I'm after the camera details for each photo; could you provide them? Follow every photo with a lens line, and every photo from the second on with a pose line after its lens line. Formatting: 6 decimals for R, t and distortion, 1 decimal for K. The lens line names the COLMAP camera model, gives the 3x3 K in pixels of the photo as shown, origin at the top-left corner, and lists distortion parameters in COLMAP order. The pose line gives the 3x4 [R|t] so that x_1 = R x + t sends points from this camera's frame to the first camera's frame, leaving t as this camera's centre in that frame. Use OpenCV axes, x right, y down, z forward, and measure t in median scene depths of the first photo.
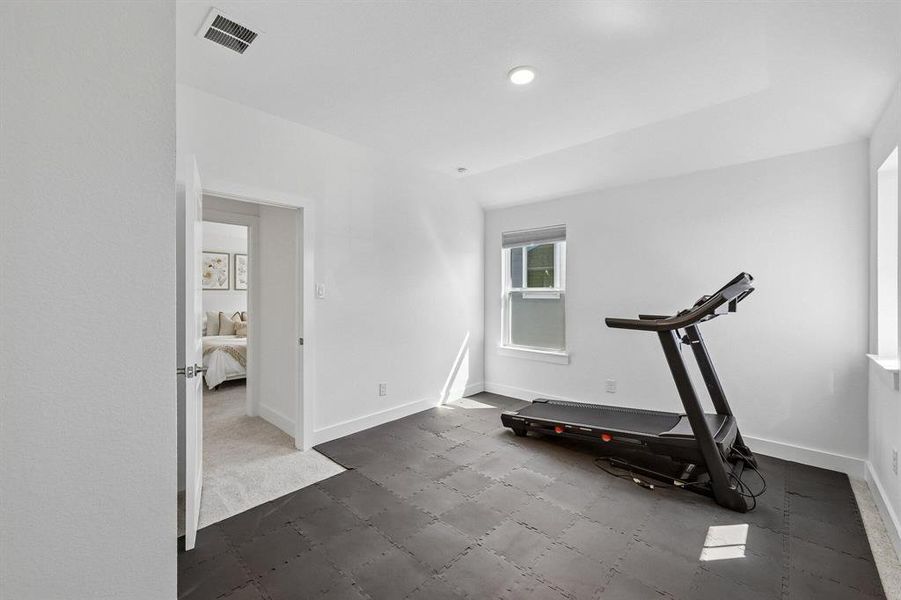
lens RADIAL K [[368.8, 0, 445.9], [0, 368.8, 299.8], [0, 0, 1]] dist [-0.000183, -0.000093]
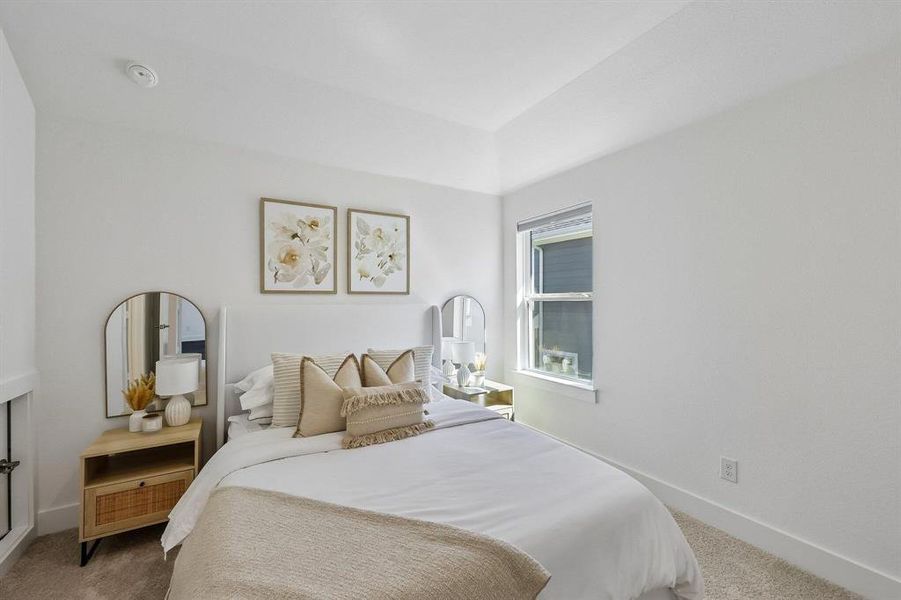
lens RADIAL K [[368.8, 0, 445.9], [0, 368.8, 299.8], [0, 0, 1]] dist [-0.000183, -0.000093]
pose [[0.959801, -0.002729, -0.280669, -0.351862], [-0.000536, 0.999933, -0.011557, -0.015054], [0.280682, 0.011243, 0.959735, 0.636617]]
